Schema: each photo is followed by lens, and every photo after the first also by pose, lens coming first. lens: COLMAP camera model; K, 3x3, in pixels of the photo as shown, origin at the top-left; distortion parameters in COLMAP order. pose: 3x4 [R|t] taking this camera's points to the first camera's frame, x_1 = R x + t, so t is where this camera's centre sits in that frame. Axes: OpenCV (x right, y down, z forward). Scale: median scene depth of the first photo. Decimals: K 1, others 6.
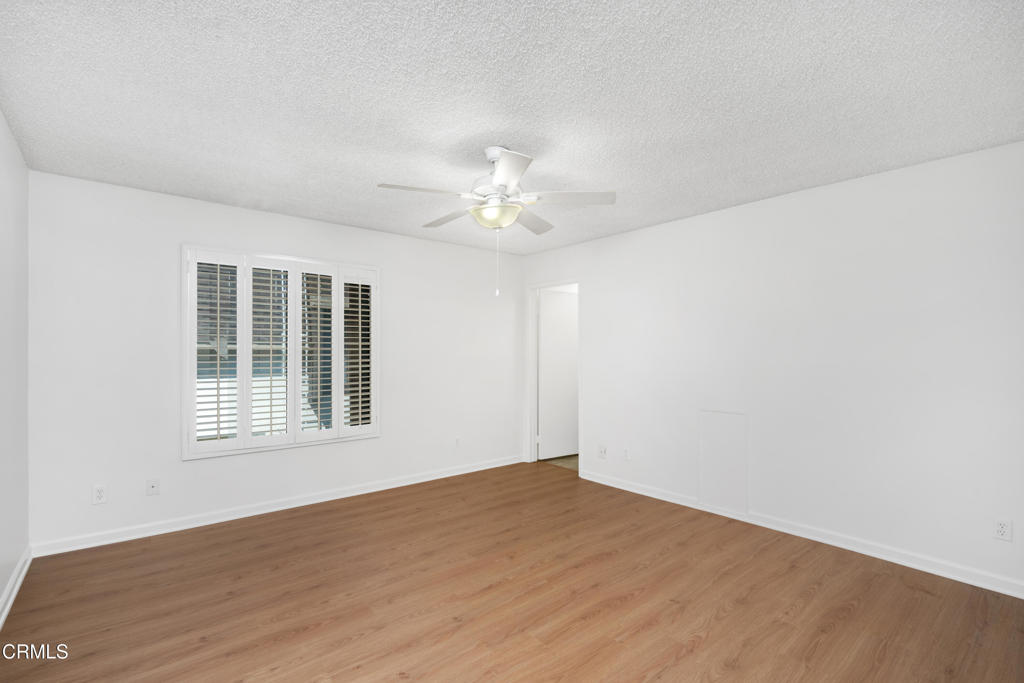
lens RADIAL K [[465.6, 0, 511.9], [0, 465.6, 346.6], [0, 0, 1]] dist [-0.004660, 0.002630]
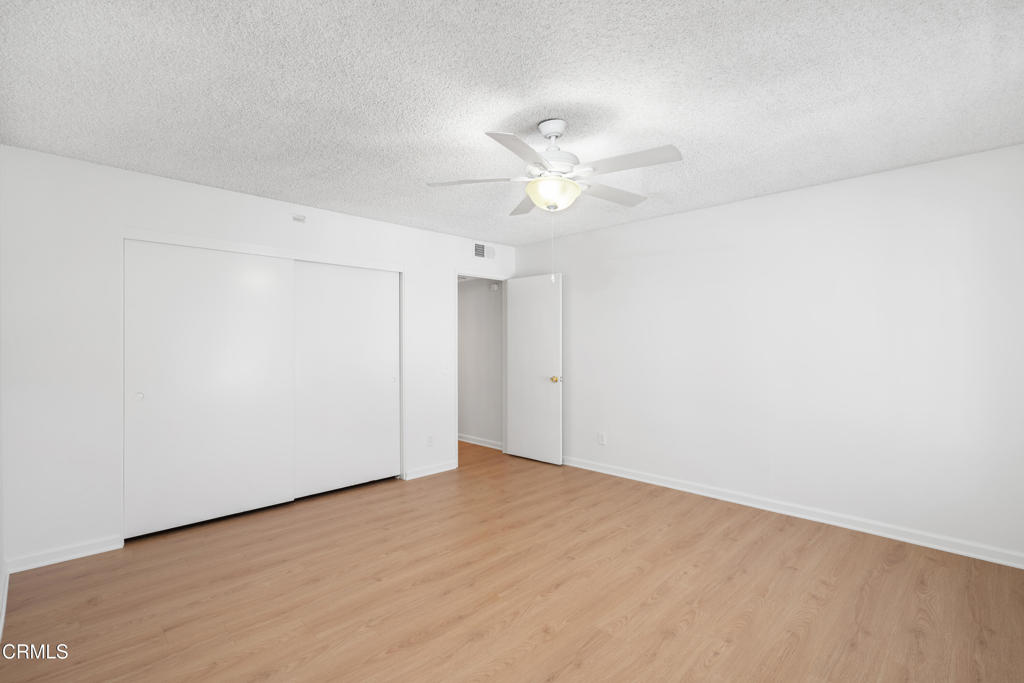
lens RADIAL K [[465.6, 0, 512.0], [0, 465.6, 343.2], [0, 0, 1]] dist [-0.004660, 0.002630]
pose [[-0.996025, -0.001497, -0.089060, 0.131799], [-0.000441, 0.999929, -0.011875, 0.022744], [0.089072, -0.011788, -0.995955, 1.937147]]
